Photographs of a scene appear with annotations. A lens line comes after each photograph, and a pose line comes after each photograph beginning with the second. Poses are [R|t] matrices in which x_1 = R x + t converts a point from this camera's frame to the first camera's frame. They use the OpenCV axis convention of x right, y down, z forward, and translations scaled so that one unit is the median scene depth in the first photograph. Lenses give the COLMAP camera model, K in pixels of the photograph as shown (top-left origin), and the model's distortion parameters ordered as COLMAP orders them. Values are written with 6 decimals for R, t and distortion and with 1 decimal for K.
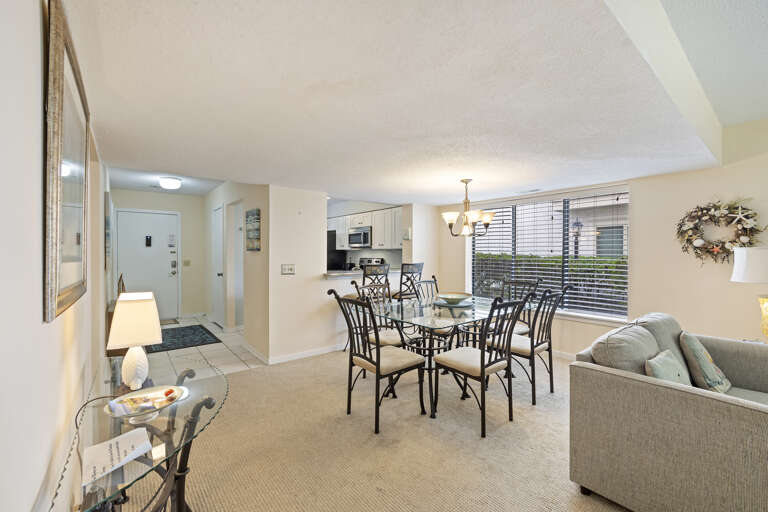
lens RADIAL K [[325.0, 0, 384.0], [0, 325.0, 256.0], [0, 0, 1]] dist [0.002776, 0.000160]
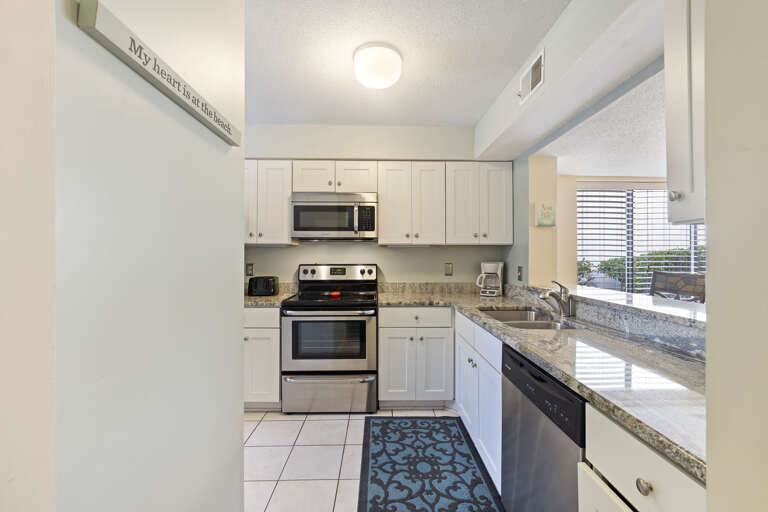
lens RADIAL K [[325.0, 0, 384.0], [0, 325.0, 256.0], [0, 0, 1]] dist [0.002776, 0.000160]
pose [[0.617077, -0.002377, 0.786899, -0.385308], [0.006092, 0.999980, -0.001757, -0.004074], [-0.786879, 0.005878, 0.617079, 0.705765]]
